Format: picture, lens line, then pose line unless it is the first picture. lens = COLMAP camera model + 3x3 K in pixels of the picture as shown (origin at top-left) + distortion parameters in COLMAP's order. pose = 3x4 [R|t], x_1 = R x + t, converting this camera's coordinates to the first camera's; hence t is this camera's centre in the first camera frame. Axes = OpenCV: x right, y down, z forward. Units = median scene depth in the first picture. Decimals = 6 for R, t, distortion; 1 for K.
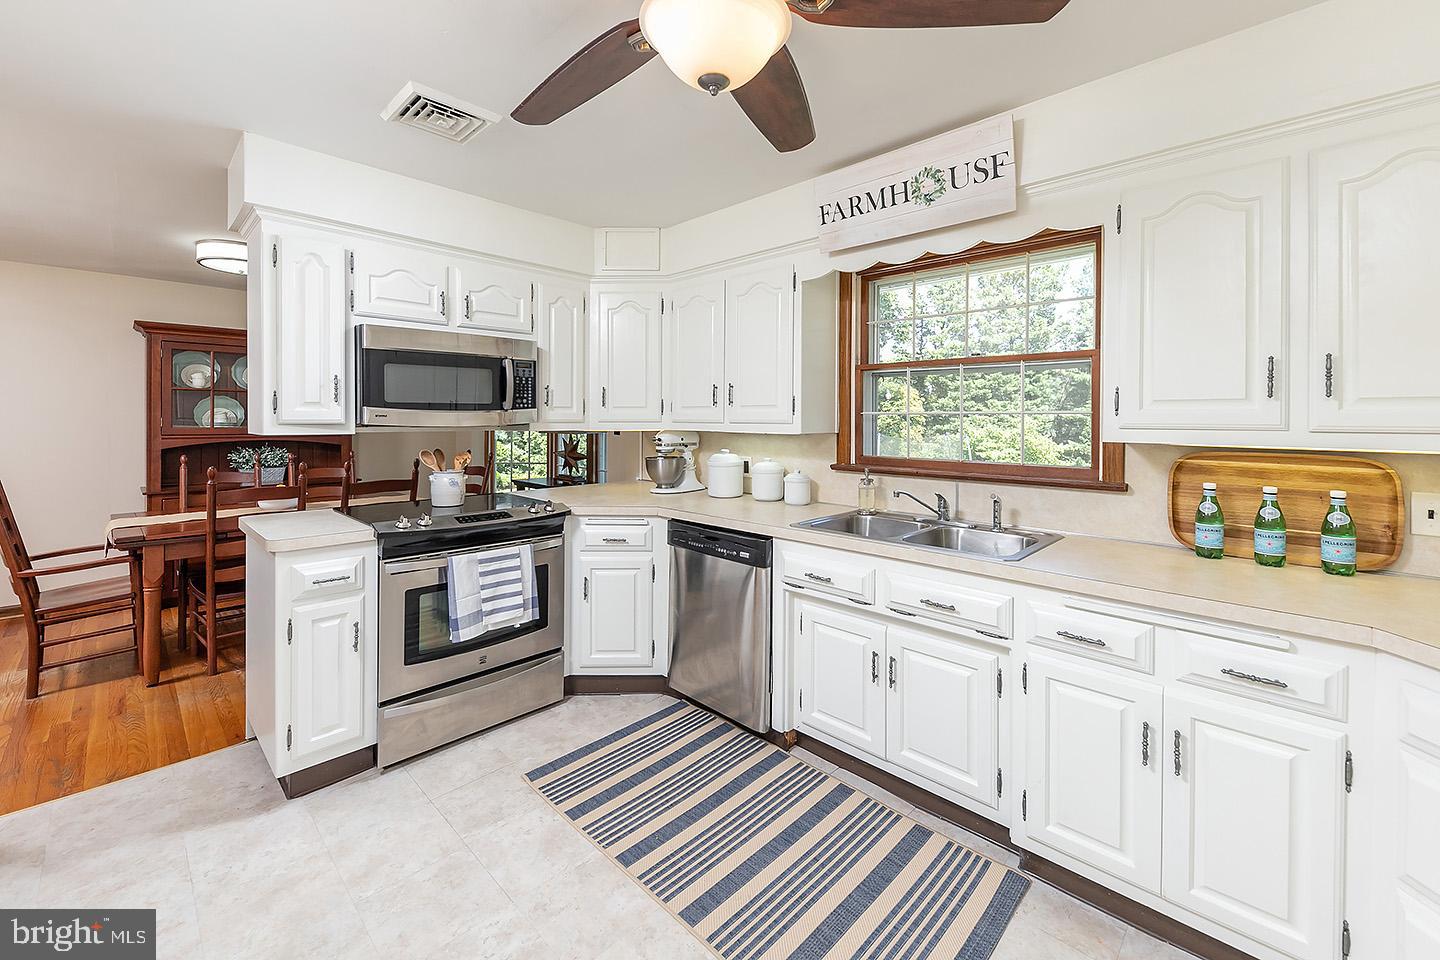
lens RADIAL K [[582.7, 0, 729.6], [0, 582.7, 419.4], [0, 0, 1]] dist [-0.000996, -0.001326]
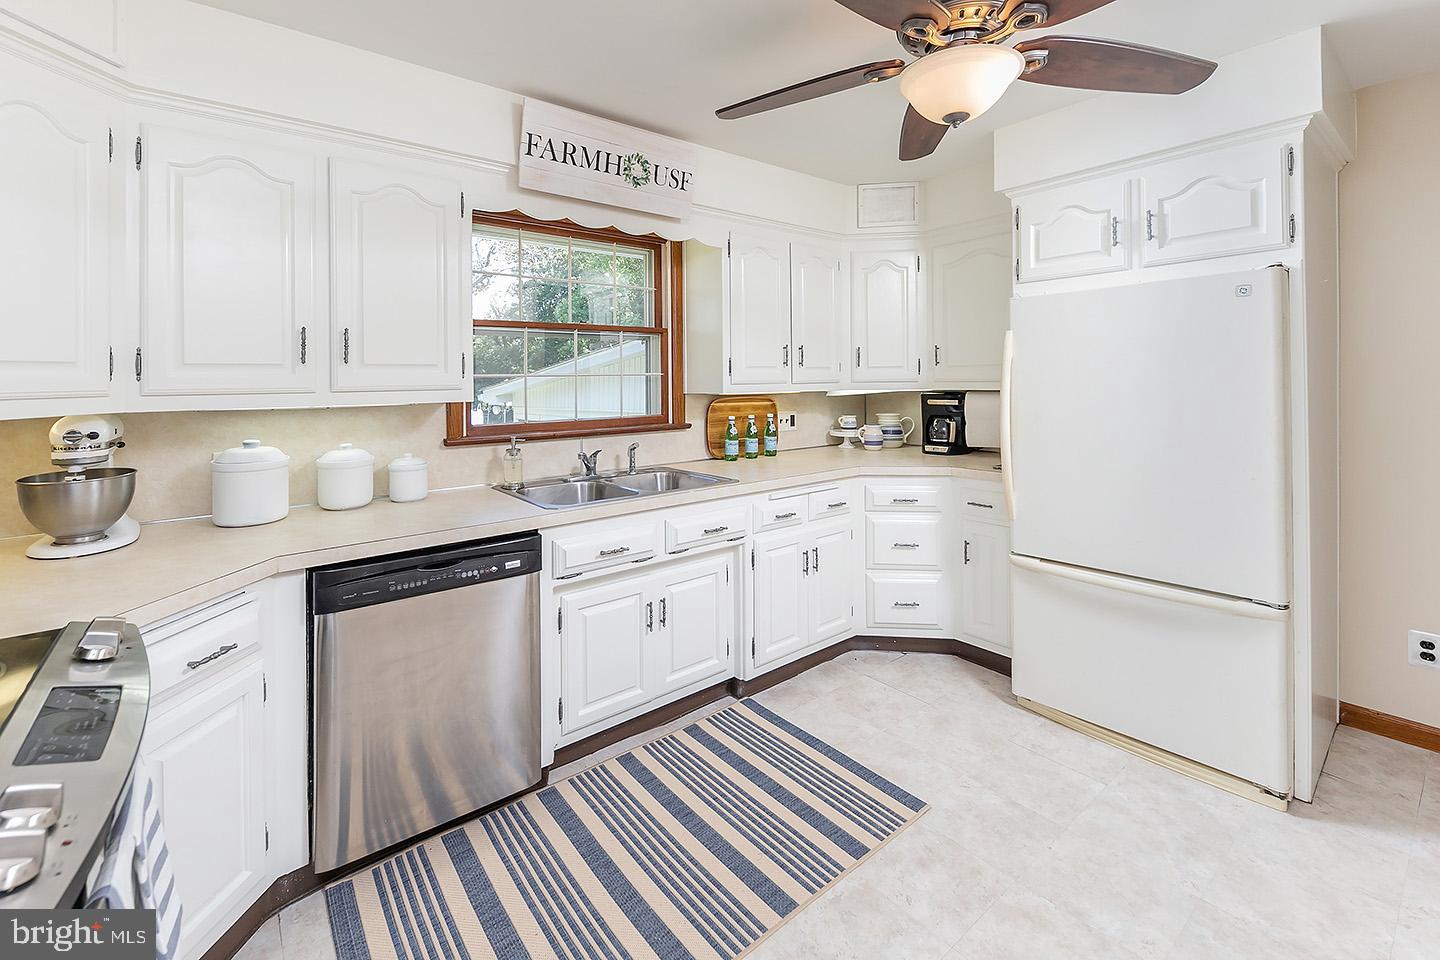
lens RADIAL K [[582.7, 0, 693.8], [0, 582.7, 380.5], [0, 0, 1]] dist [-0.000996, -0.001326]
pose [[0.172144, -0.009860, 0.985023, -0.762375], [0.014713, 0.999864, 0.007437, -0.006947], [-0.984962, 0.013213, 0.172265, 0.729961]]
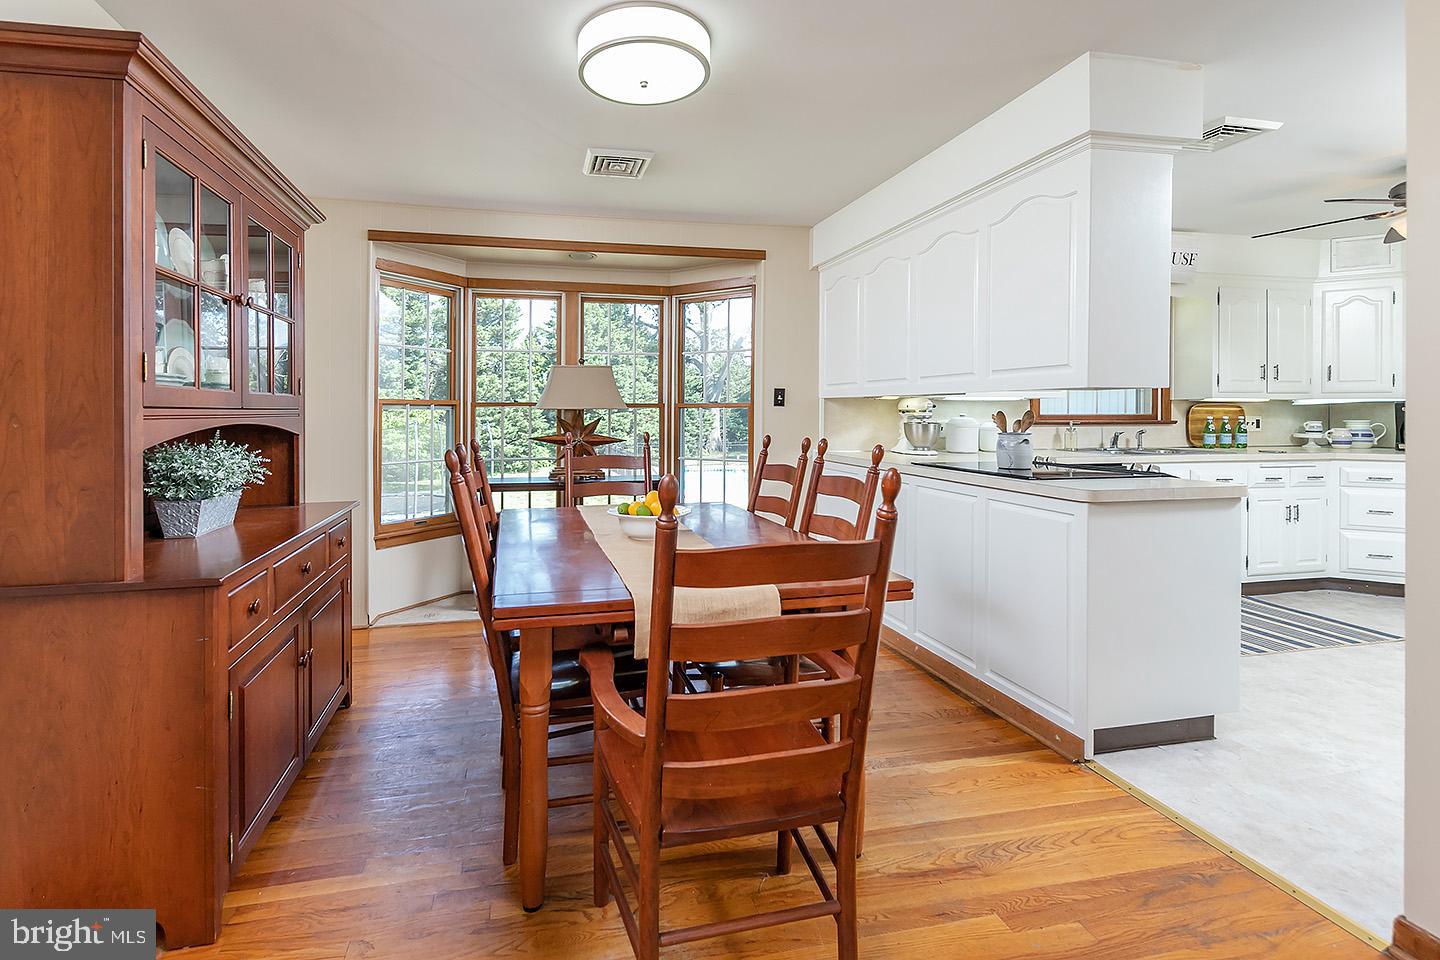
lens RADIAL K [[627.9, 0, 706.6], [0, 627.9, 410.0], [0, 0, 1]] dist [-0.002096, -0.000513]
pose [[0.576671, -0.004263, 0.816966, -2.140321], [0.003573, 0.999990, 0.002696, 0.061554], [-0.816969, 0.001365, 0.576680, 1.071290]]
